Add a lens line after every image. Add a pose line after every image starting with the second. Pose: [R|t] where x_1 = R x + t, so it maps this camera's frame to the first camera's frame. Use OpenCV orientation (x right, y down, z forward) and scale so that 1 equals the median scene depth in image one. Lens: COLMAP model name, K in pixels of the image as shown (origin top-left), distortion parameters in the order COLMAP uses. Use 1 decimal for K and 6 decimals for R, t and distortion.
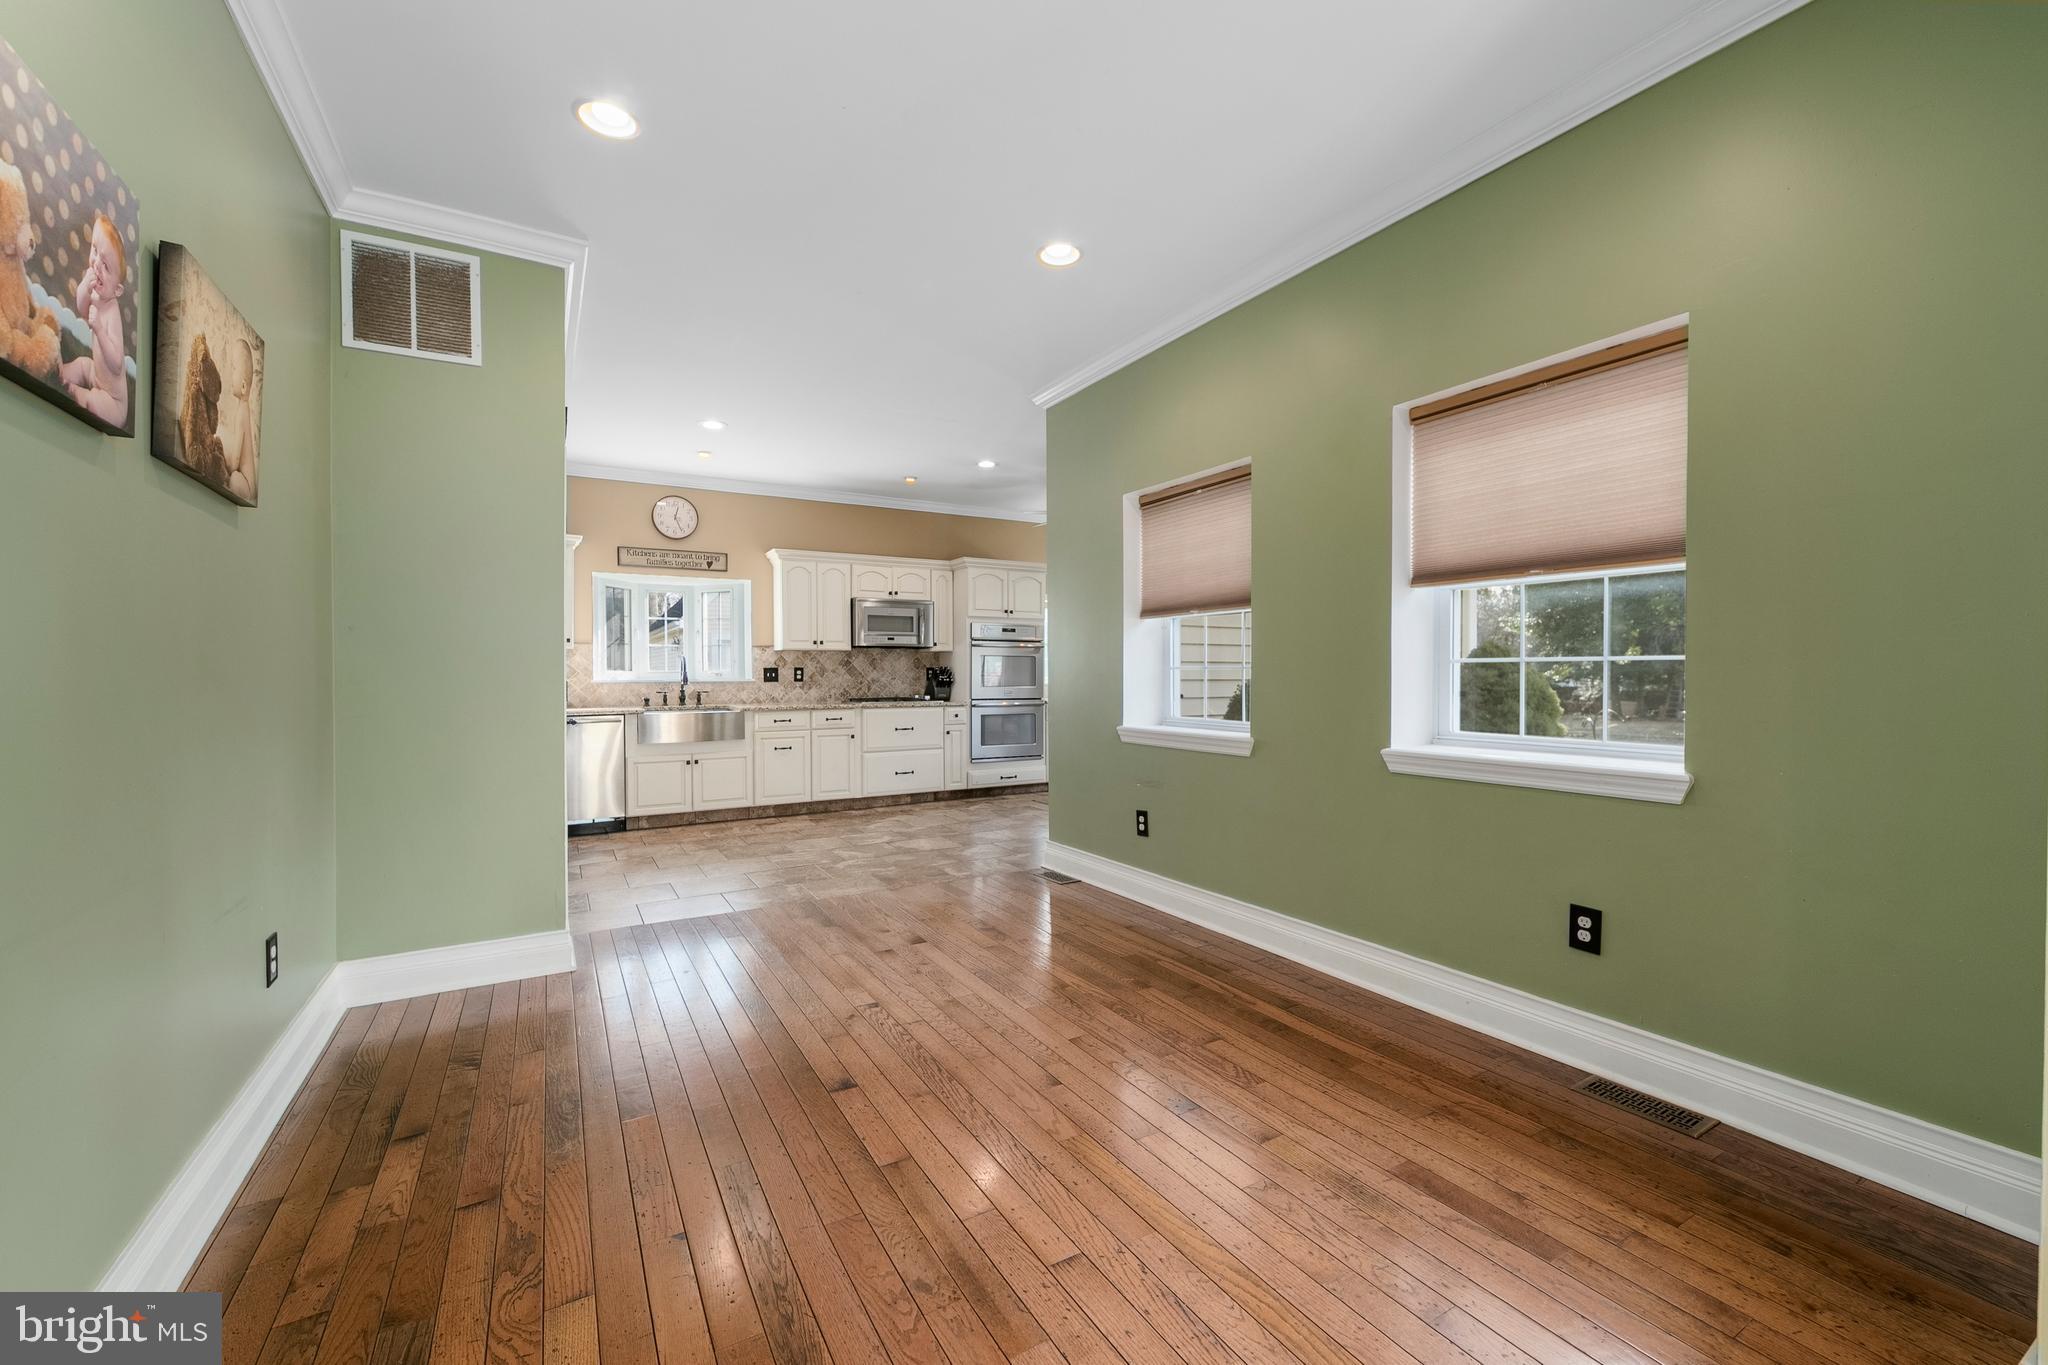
lens RADIAL K [[820.7, 0, 1029.8], [0, 820.7, 685.7], [0, 0, 1]] dist [-0.004050, 0.000272]
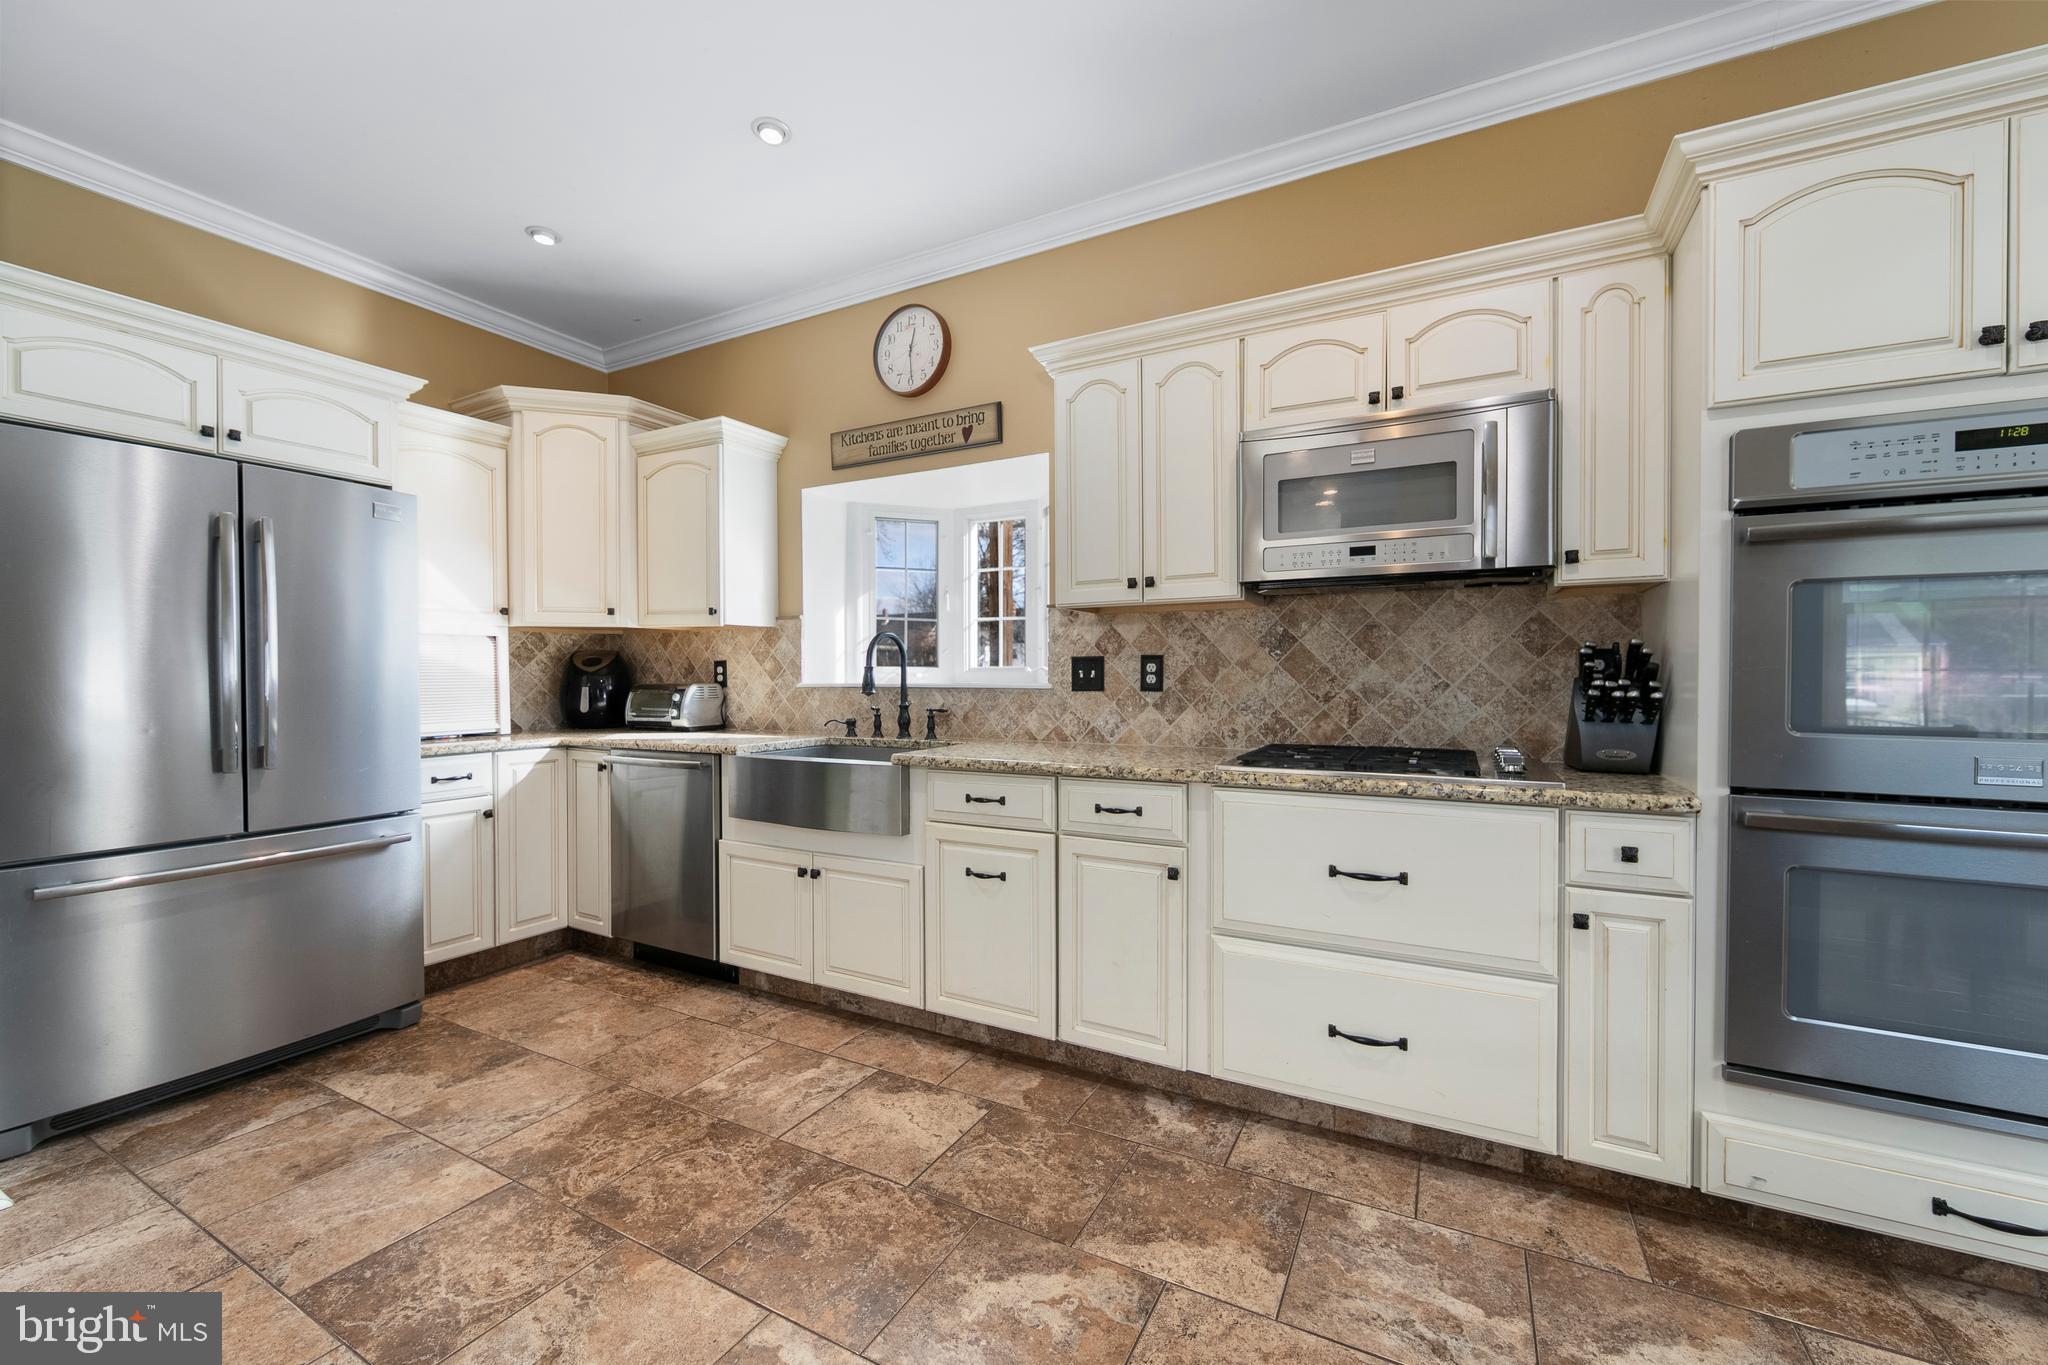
lens RADIAL K [[820.7, 0, 1019.0], [0, 820.7, 677.6], [0, 0, 1]] dist [-0.004050, 0.000272]
pose [[0.510858, 0.004302, -0.859654, 0.021161], [-0.011429, 0.999933, -0.001788, -0.011274], [0.859589, 0.010738, 0.510873, 0.832100]]
